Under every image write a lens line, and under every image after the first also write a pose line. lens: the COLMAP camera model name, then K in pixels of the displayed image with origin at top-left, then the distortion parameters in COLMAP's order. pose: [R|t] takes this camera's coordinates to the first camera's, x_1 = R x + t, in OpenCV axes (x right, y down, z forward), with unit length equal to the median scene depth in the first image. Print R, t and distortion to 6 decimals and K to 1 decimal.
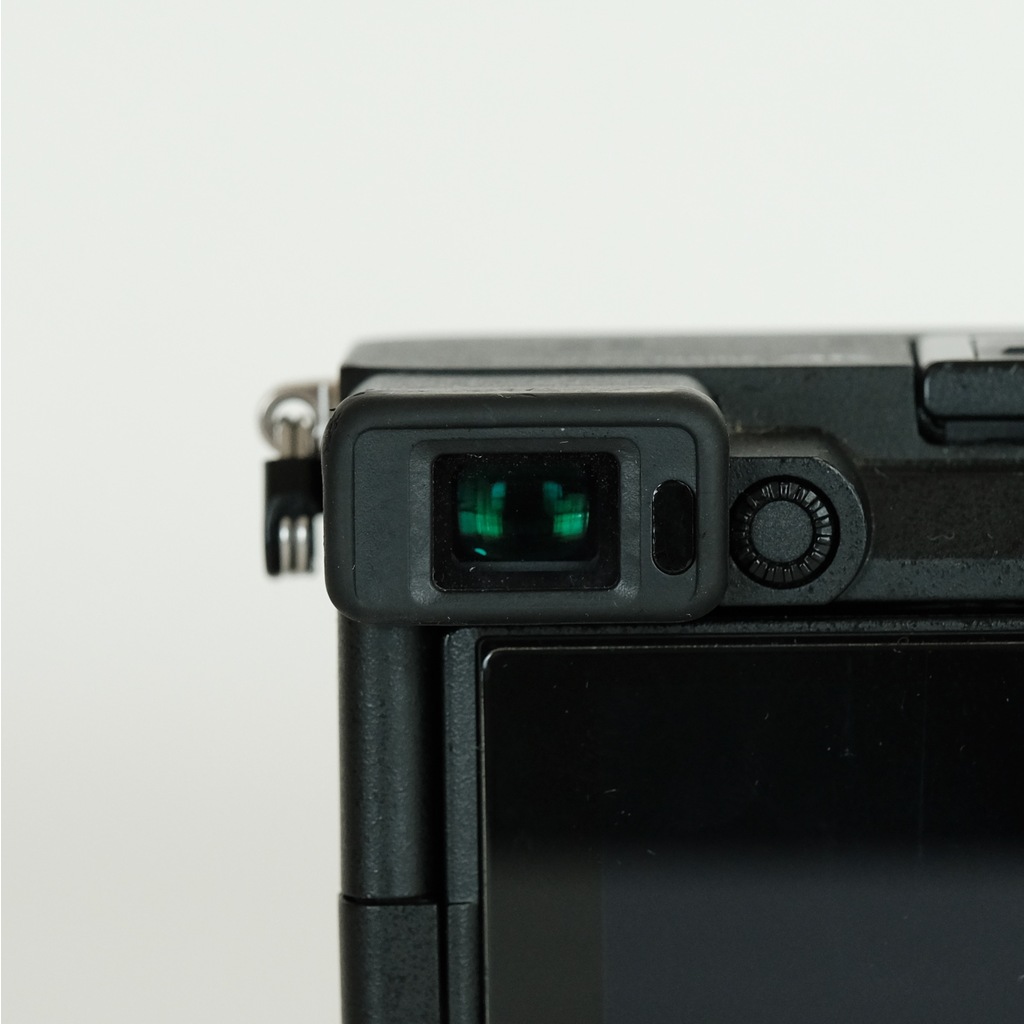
lens RADIAL K [[5375.6, 0, 511.8], [0, 5375.6, 513.9], [0, 0, 1]] dist [0.226758, 0.000000]
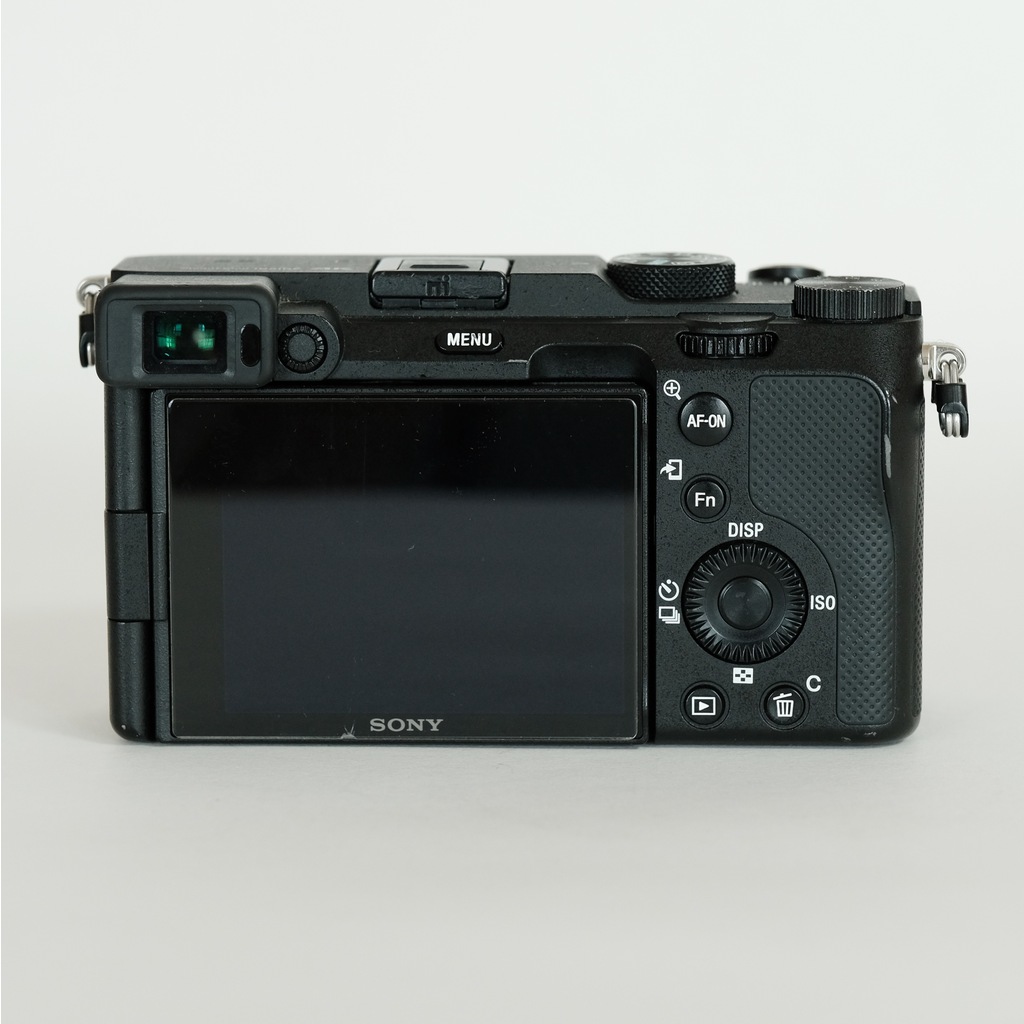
lens RADIAL K [[5375.6, 0, 511.8], [0, 5375.6, 510.3], [0, 0, 1]] dist [0.226758, 0.000000]
pose [[0.998990, 0.012657, -0.043124, 0.233200], [-0.011140, 0.999317, 0.035235, -0.008825], [0.043540, -0.034719, 0.998448, -1.219298]]
